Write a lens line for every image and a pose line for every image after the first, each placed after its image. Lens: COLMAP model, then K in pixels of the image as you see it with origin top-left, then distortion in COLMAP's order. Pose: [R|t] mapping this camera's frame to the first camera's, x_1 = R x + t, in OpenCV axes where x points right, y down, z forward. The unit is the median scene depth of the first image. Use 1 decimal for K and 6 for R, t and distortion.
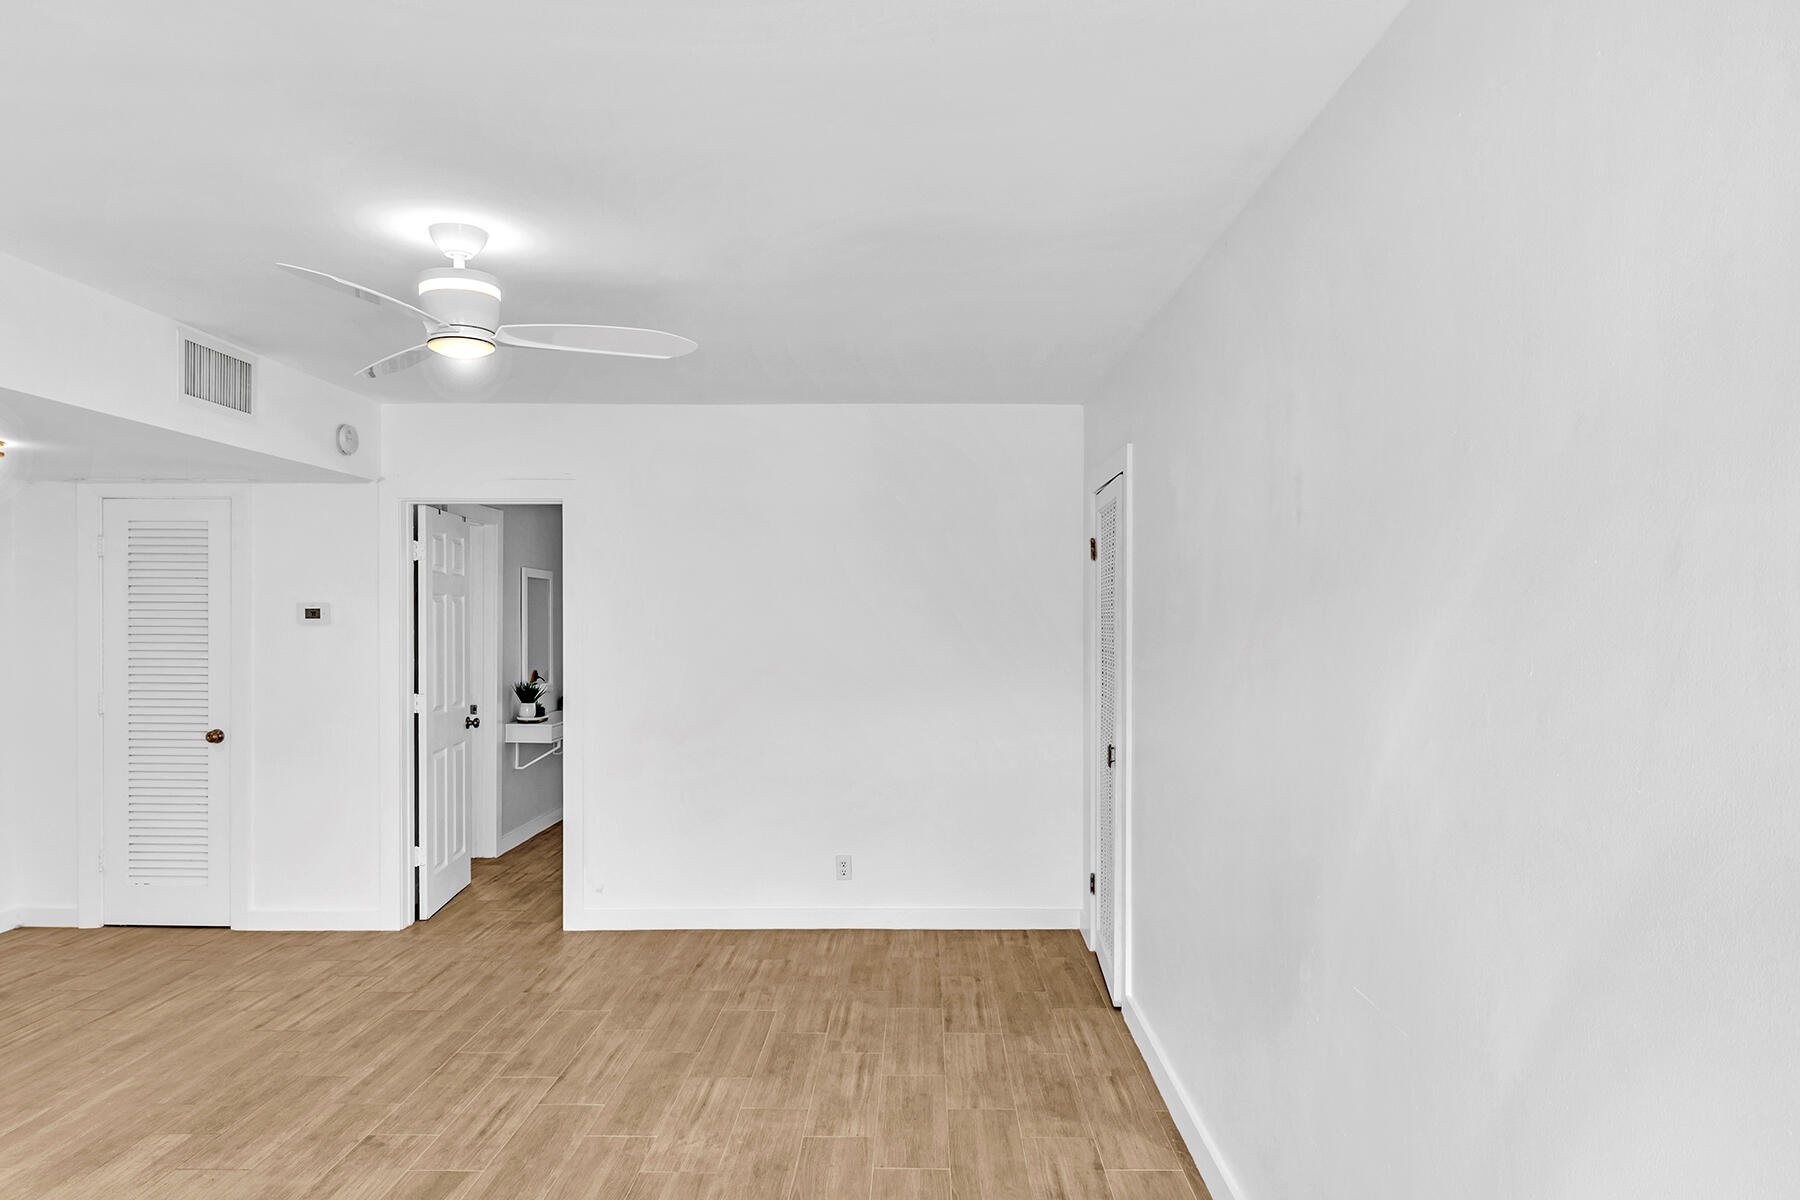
lens RADIAL K [[1134.5, 0, 905.1], [0, 1134.5, 625.6], [0, 0, 1]] dist [0.027573, -0.027299]
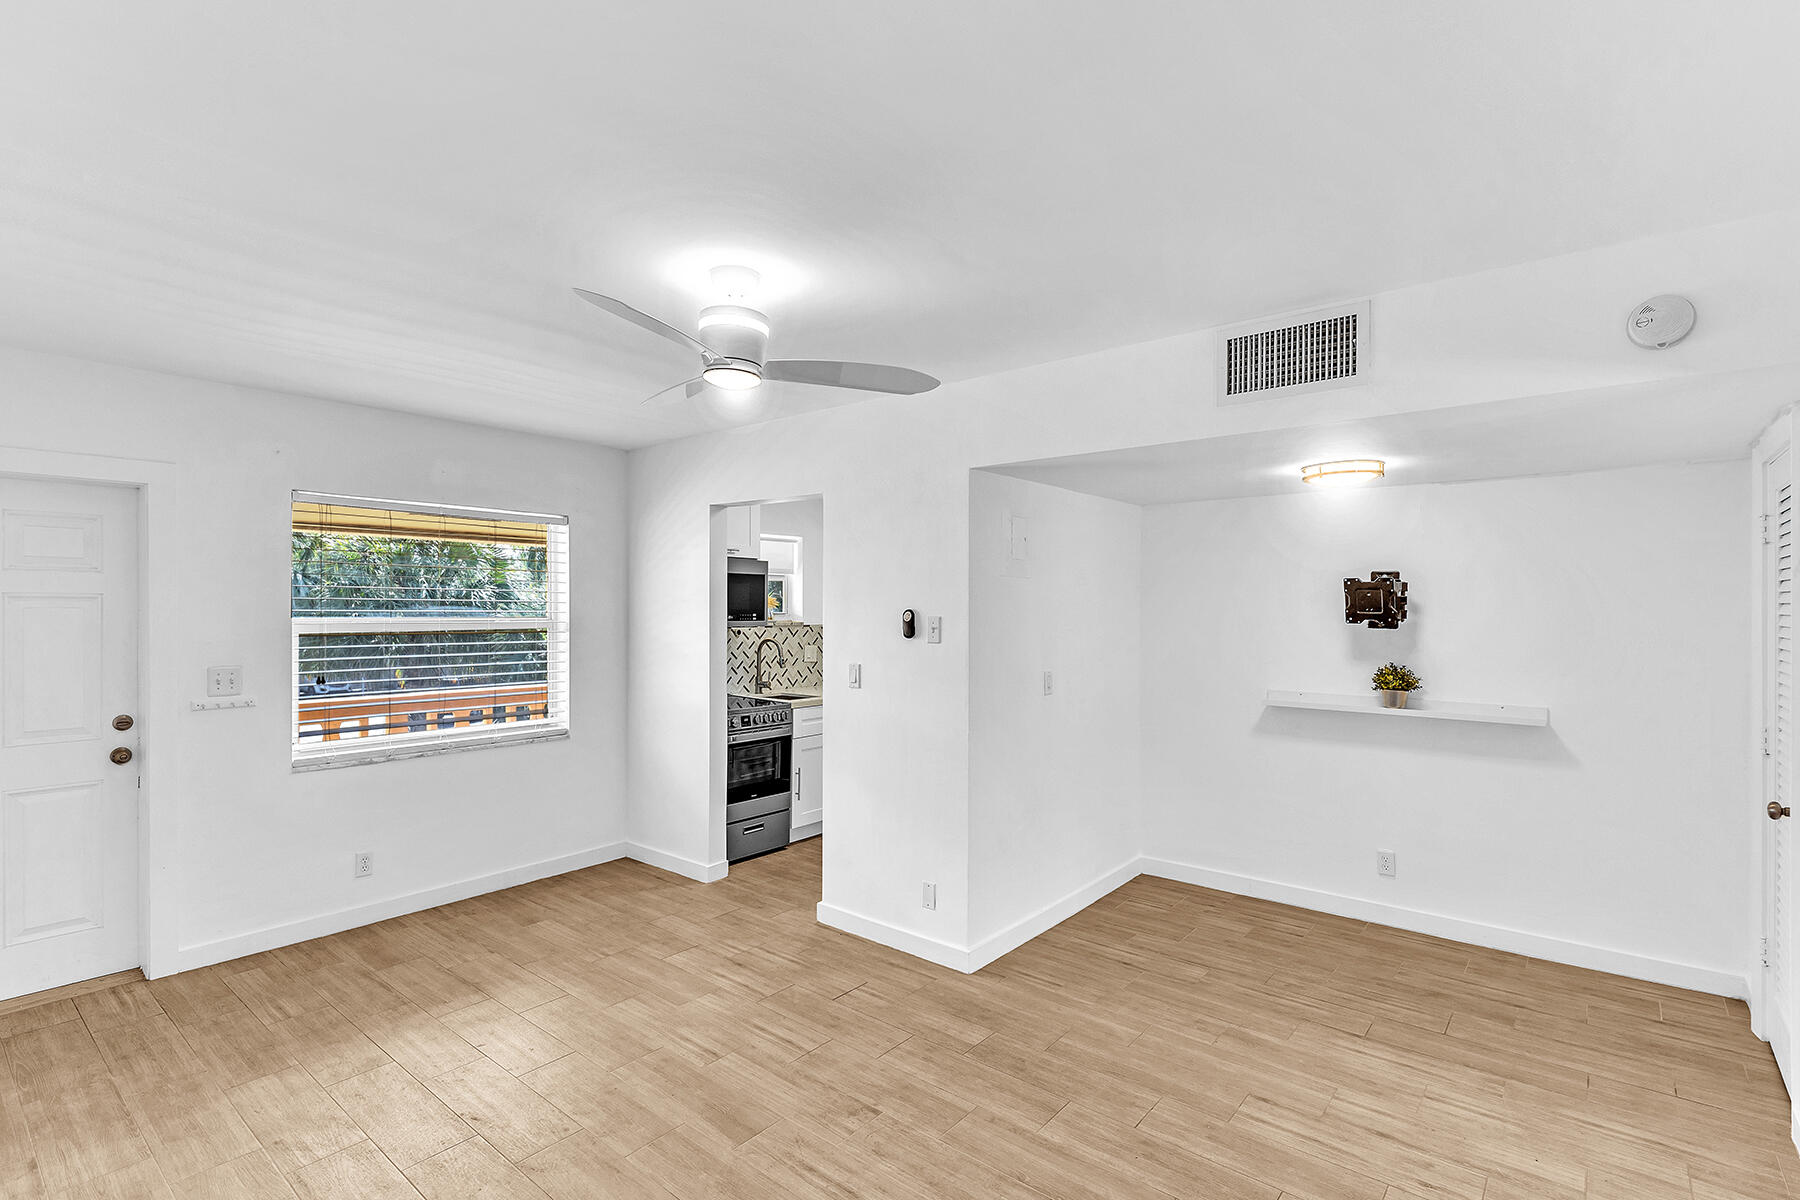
lens RADIAL K [[840.0, 0, 900.0], [0, 840.0, 605.8], [0, 0, 1]] dist [0.020192, -0.011914]
pose [[-0.627043, -0.006494, -0.778957, 0.096969], [-0.009513, 0.999955, -0.000679, -0.016522], [0.778926, 0.006985, -0.627076, 1.097927]]
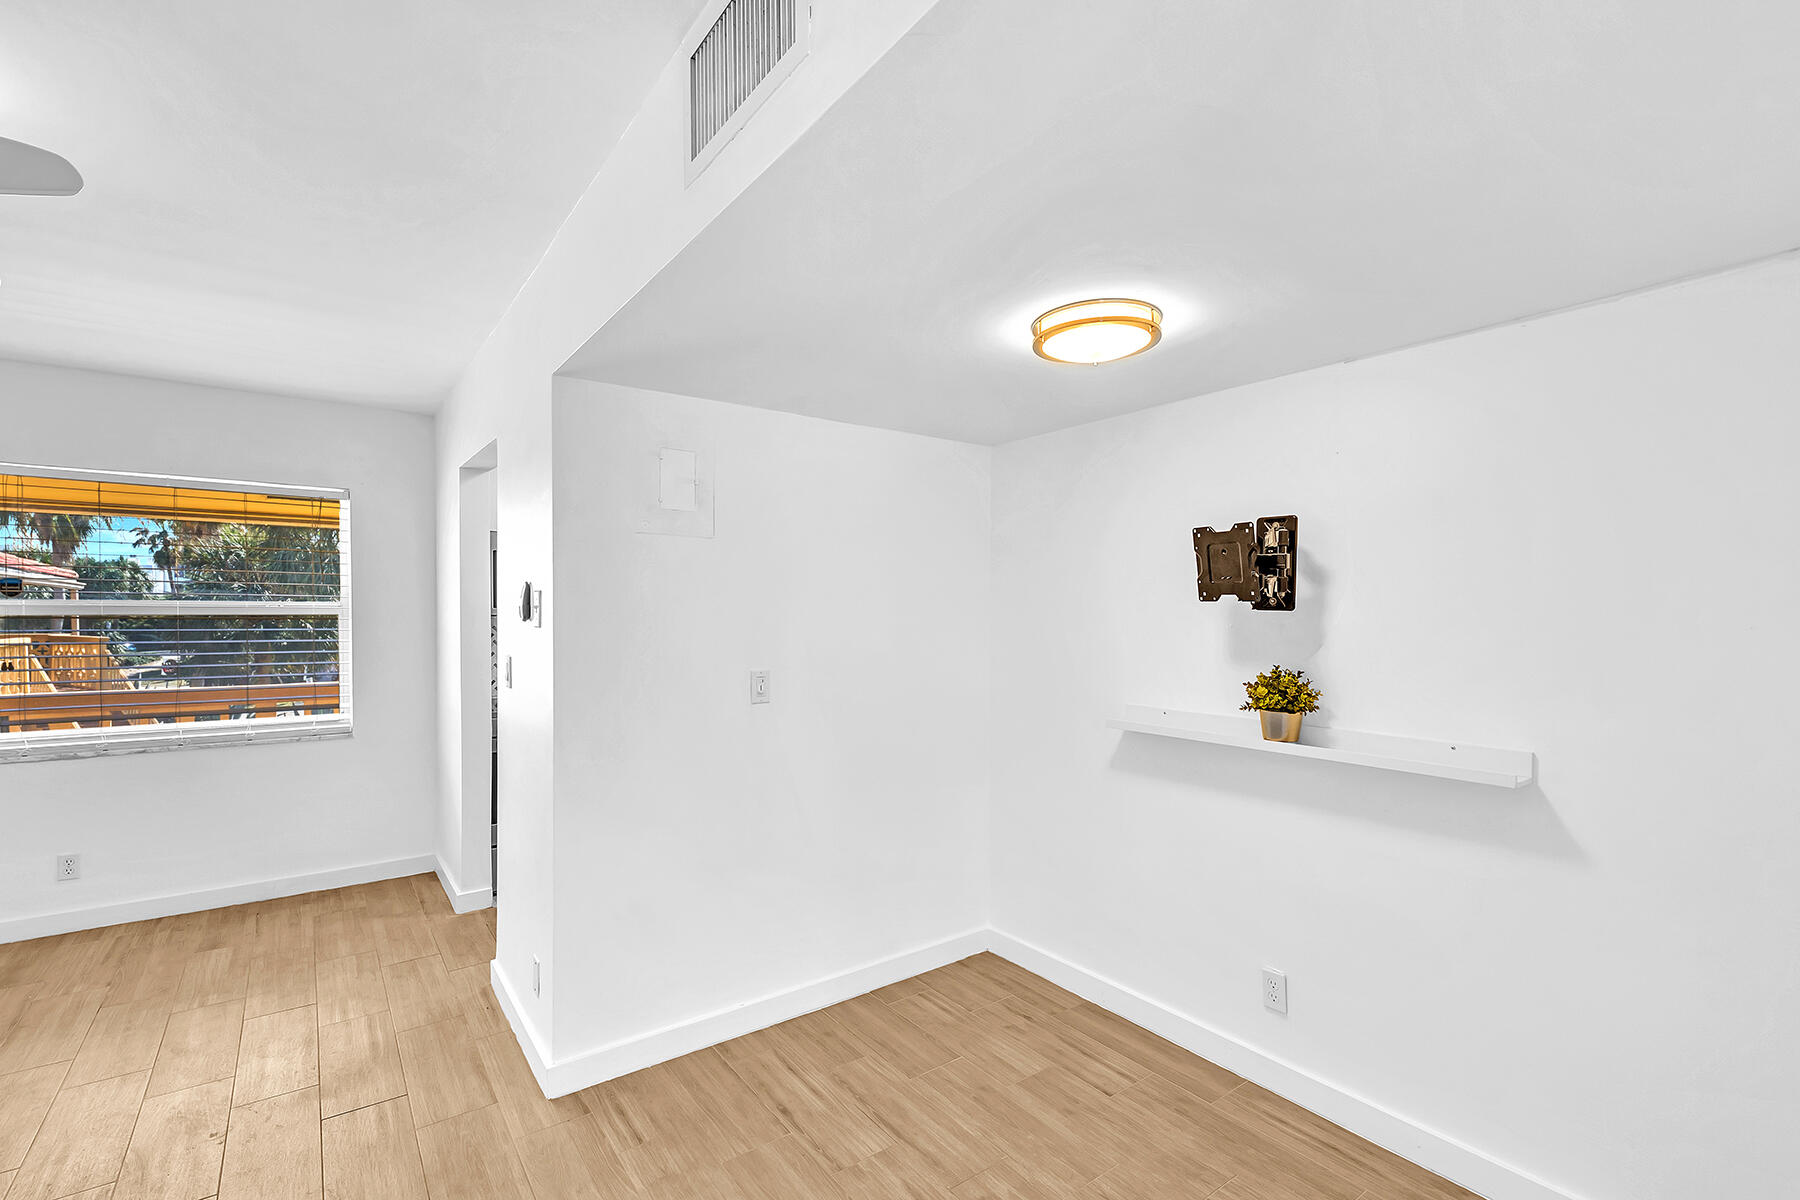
lens RADIAL K [[799.7, 0, 899.5], [0, 799.7, 623.8], [0, 0, 1]] dist [0.018274, -0.010631]
pose [[-0.795684, 0.002366, -0.605708, -0.423755], [-0.009710, 0.999814, 0.016660, 0.004411], [0.605635, 0.019138, -0.795513, 1.208165]]
